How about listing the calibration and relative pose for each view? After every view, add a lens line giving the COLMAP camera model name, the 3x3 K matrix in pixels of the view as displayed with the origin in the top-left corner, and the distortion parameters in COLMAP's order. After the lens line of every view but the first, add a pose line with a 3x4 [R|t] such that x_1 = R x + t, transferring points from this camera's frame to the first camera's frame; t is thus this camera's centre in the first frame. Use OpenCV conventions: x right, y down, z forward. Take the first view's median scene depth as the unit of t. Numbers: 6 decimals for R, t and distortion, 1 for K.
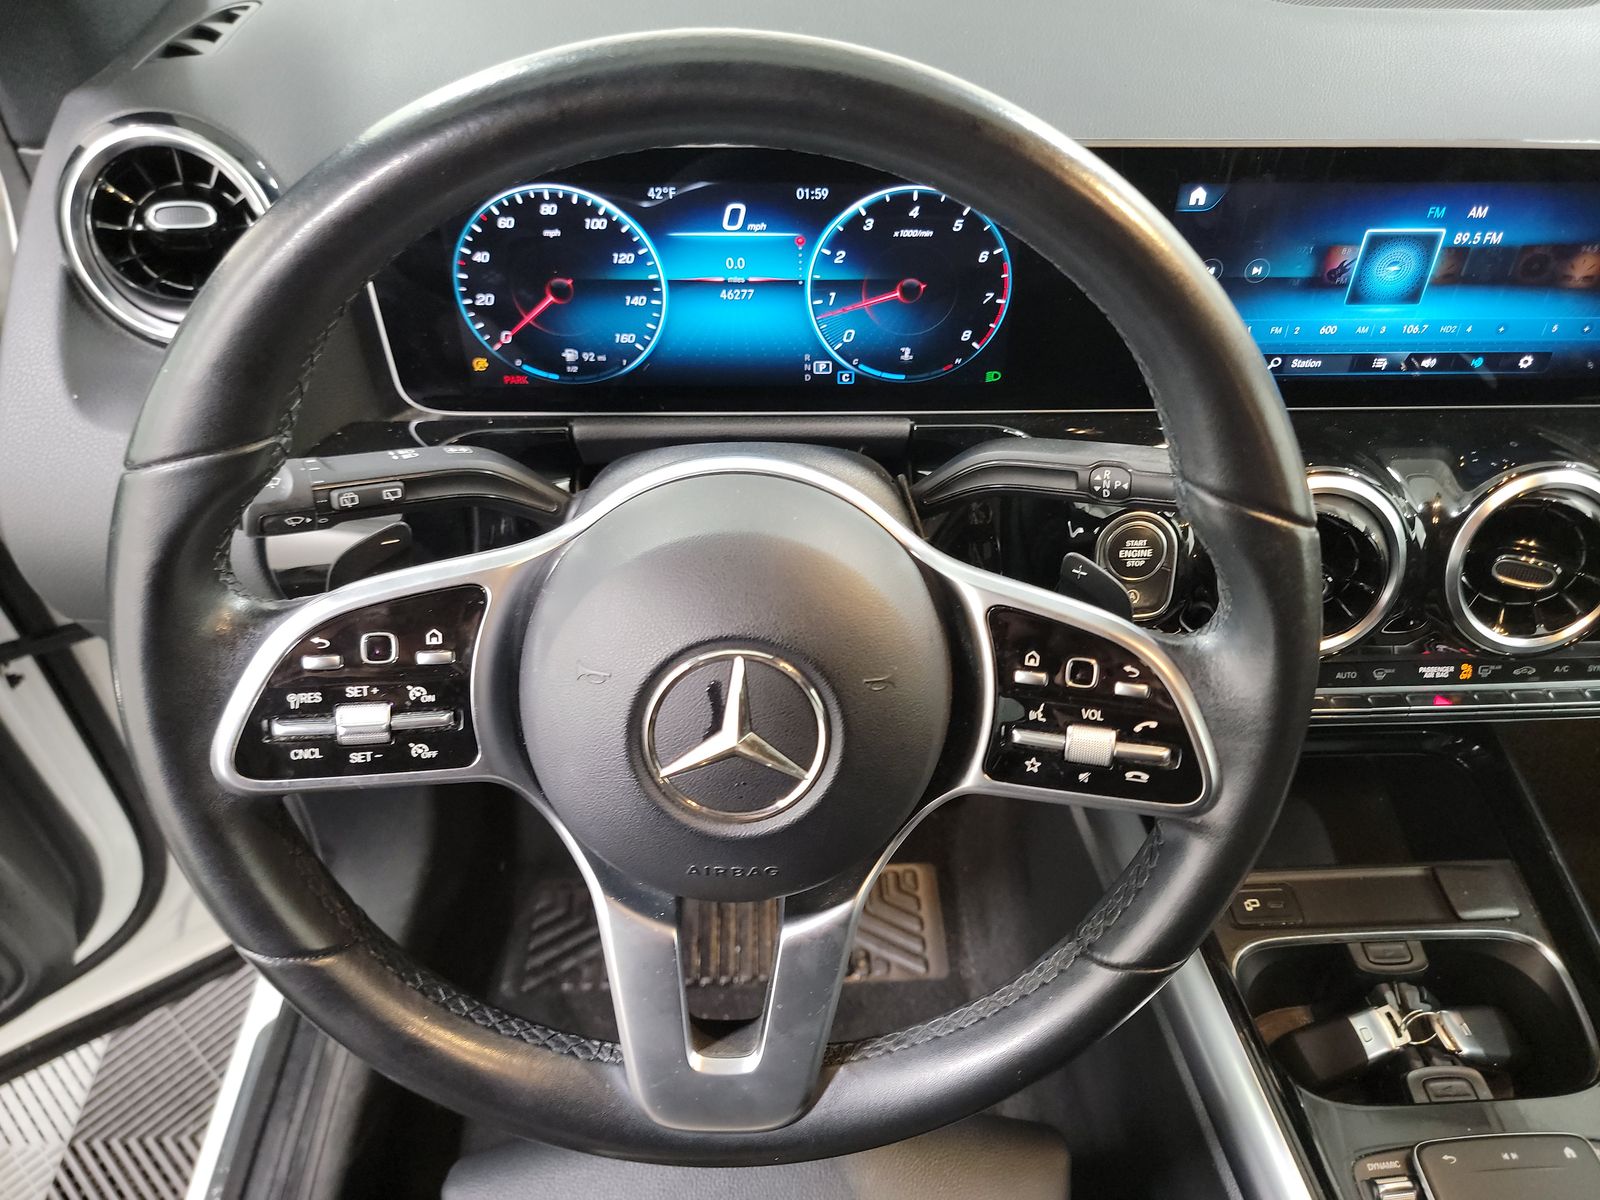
lens RADIAL K [[1110.1, 0, 833.2], [0, 1110.1, 588.2], [0, 0, 1]] dist [0.019906, -0.006842]
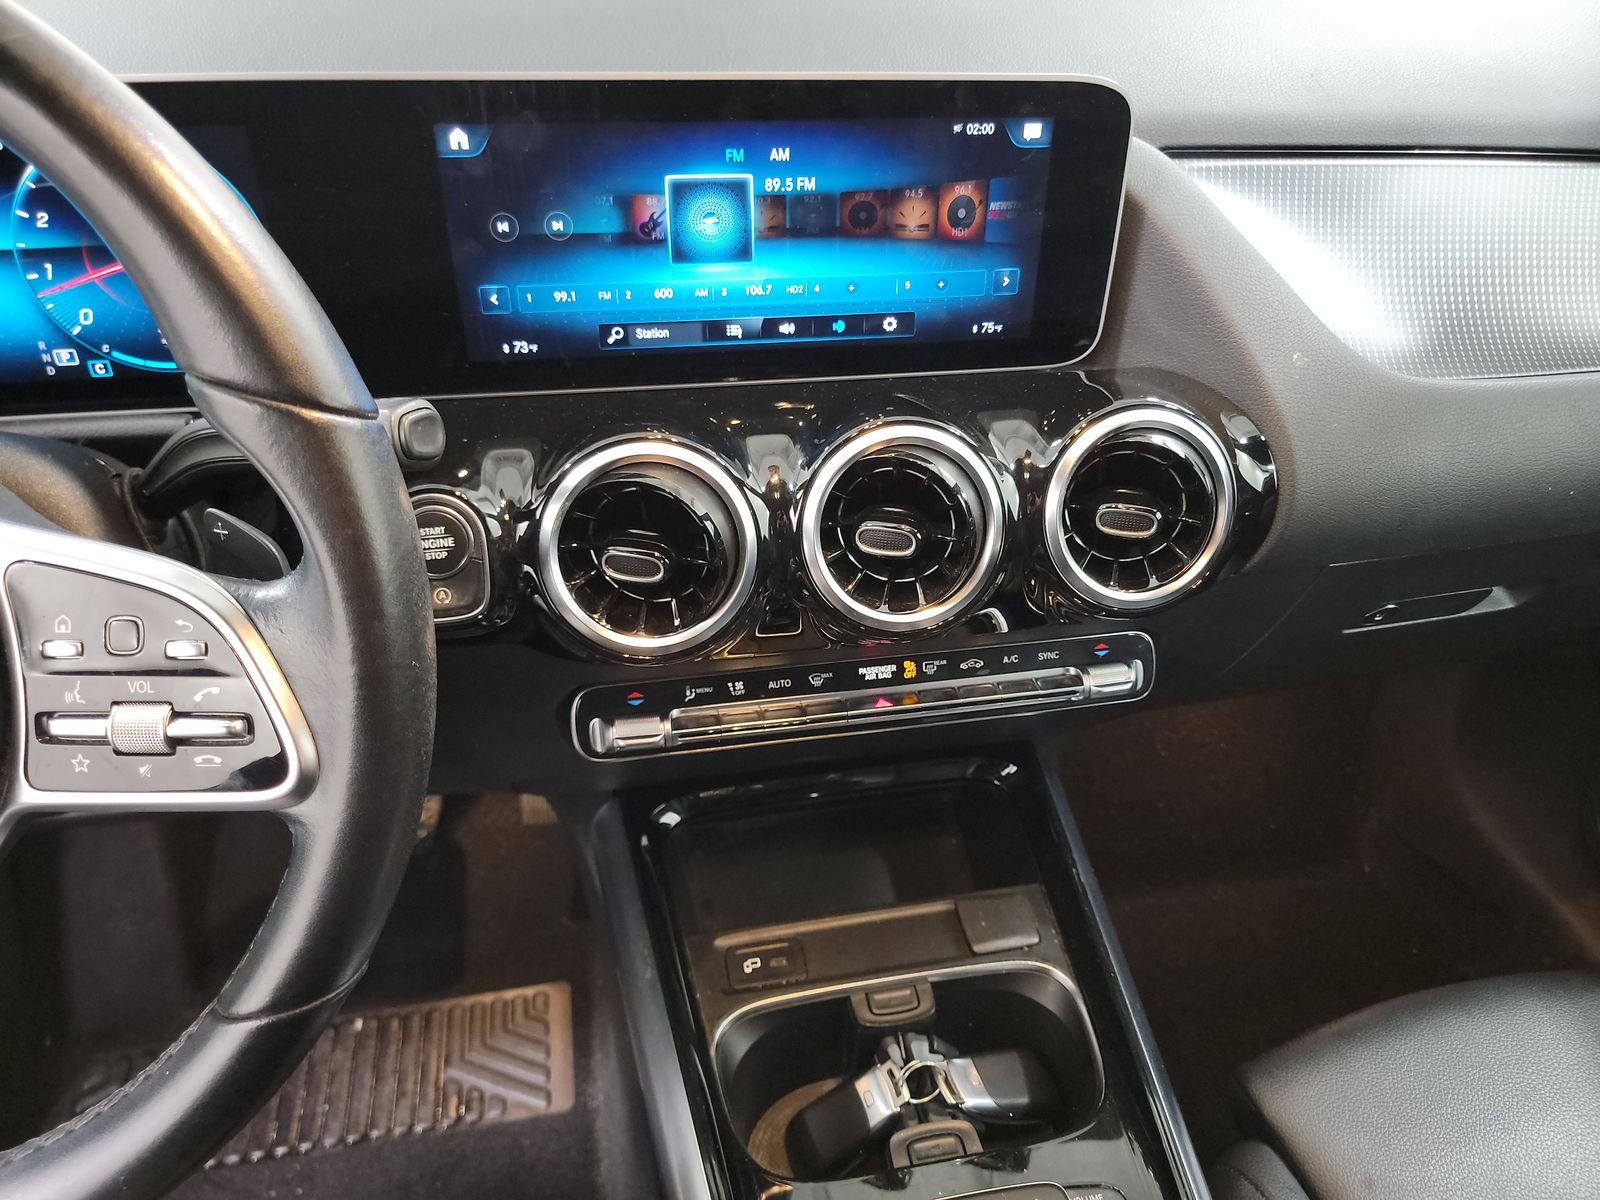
lens RADIAL K [[1094.3, 0, 800.0], [0, 1094.3, 600.0], [0, 0, 1]] dist [0.026675, -0.045519]
pose [[0.989685, -0.074705, 0.122244, 0.437888], [0.088647, 0.989644, -0.112900, 0.131623], [-0.112544, 0.122572, 0.986058, 0.135587]]
